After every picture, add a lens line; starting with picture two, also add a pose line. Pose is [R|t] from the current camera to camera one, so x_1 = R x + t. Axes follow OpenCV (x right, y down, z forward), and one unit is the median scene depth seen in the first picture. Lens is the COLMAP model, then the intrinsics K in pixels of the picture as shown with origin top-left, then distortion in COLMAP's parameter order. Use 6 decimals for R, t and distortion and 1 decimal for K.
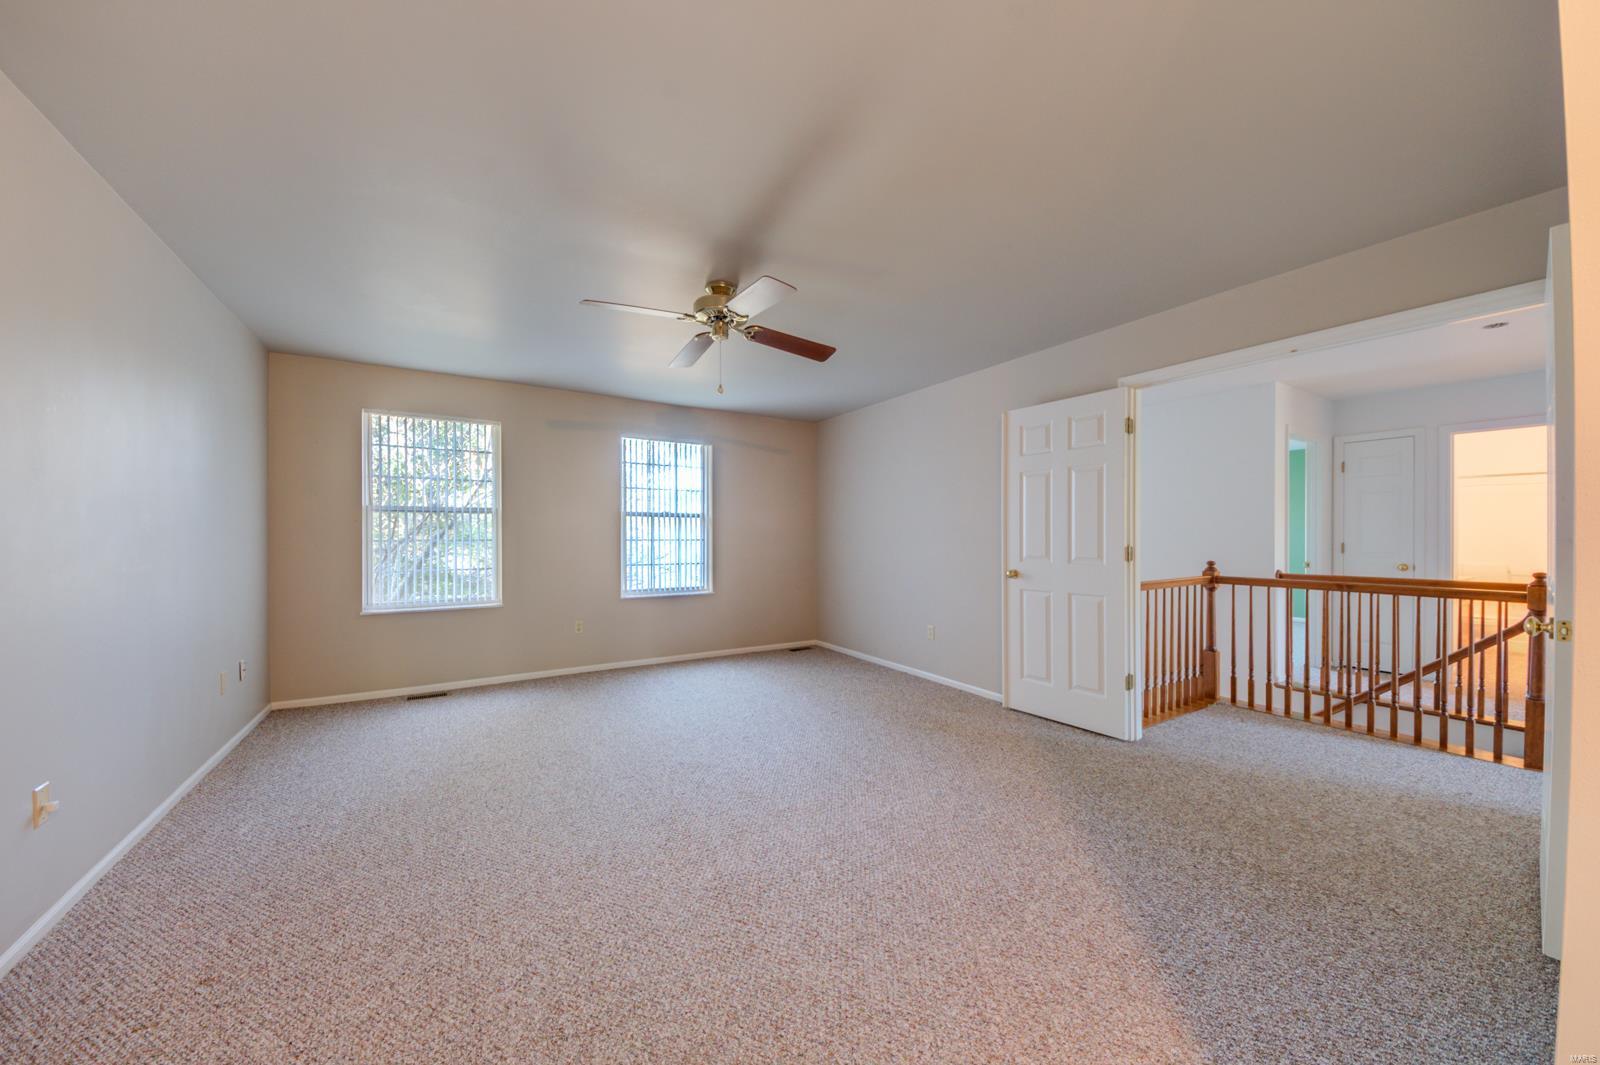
lens RADIAL K [[567.8, 0, 792.6], [0, 567.8, 535.6], [0, 0, 1]] dist [0.037013, -0.014217]
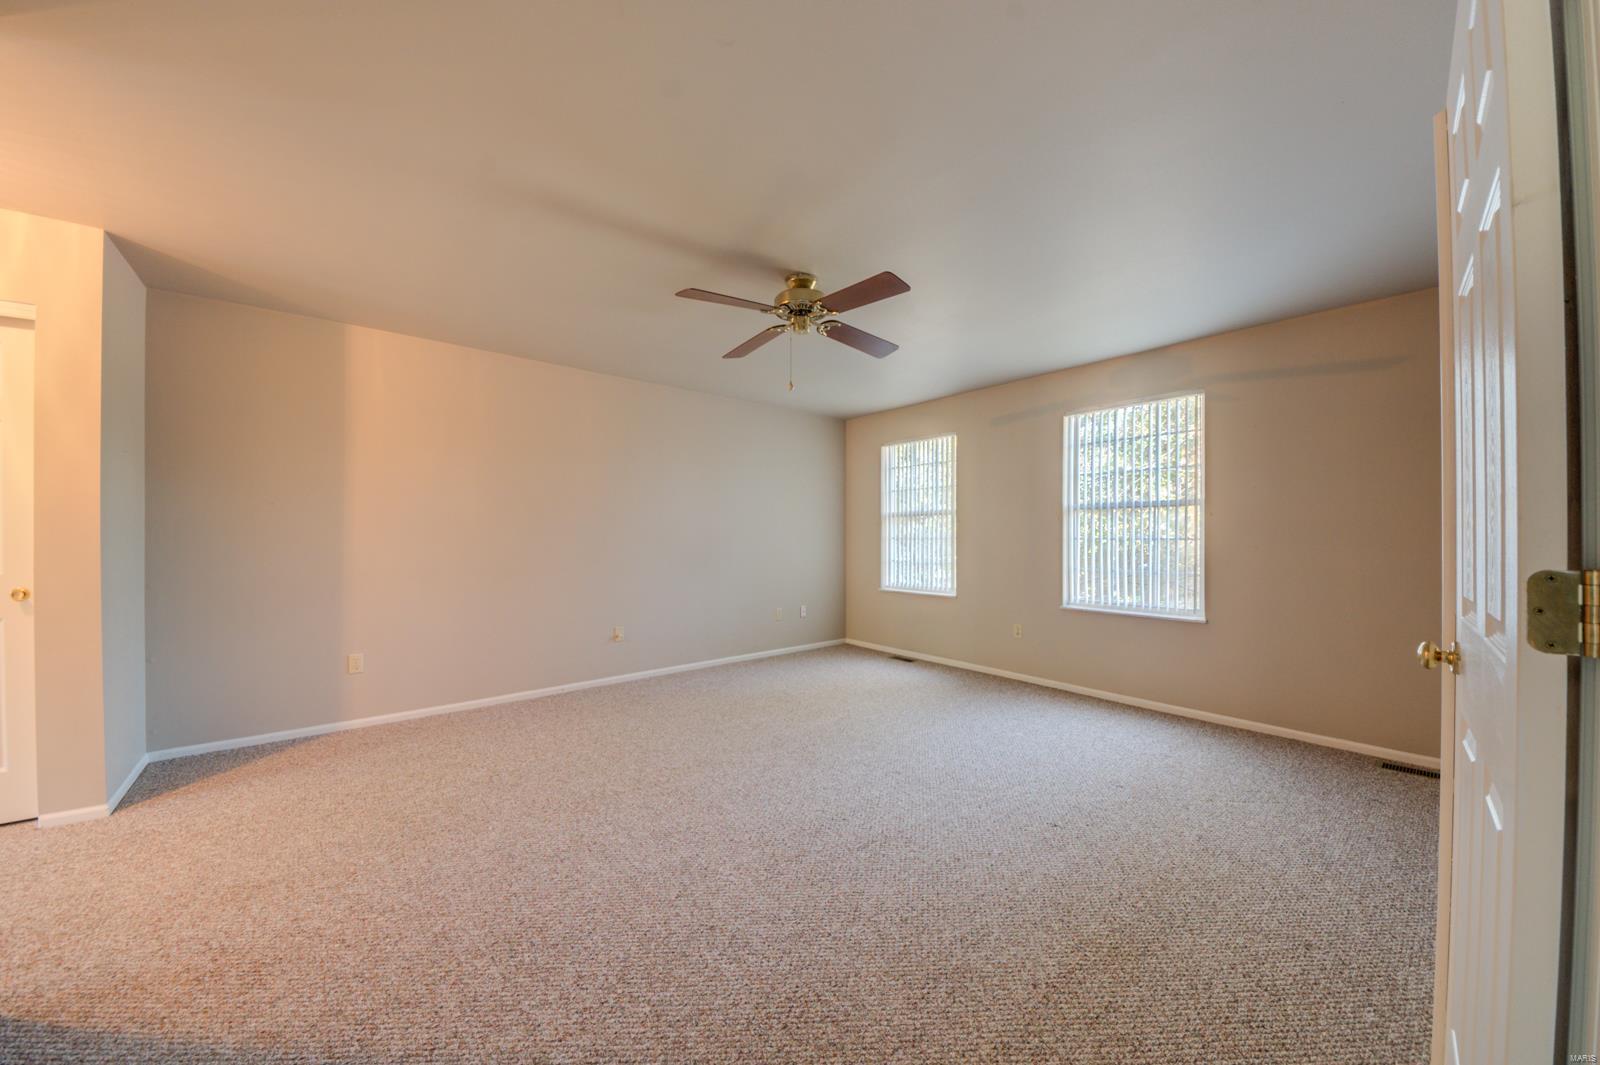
lens RADIAL K [[567.8, 0, 792.6], [0, 567.8, 535.6], [0, 0, 1]] dist [0.037013, -0.014217]
pose [[0.105568, -0.008493, -0.994376, 0.499548], [-0.006885, 0.999933, -0.009271, 0.014221], [0.994388, 0.007825, 0.105502, 0.516420]]
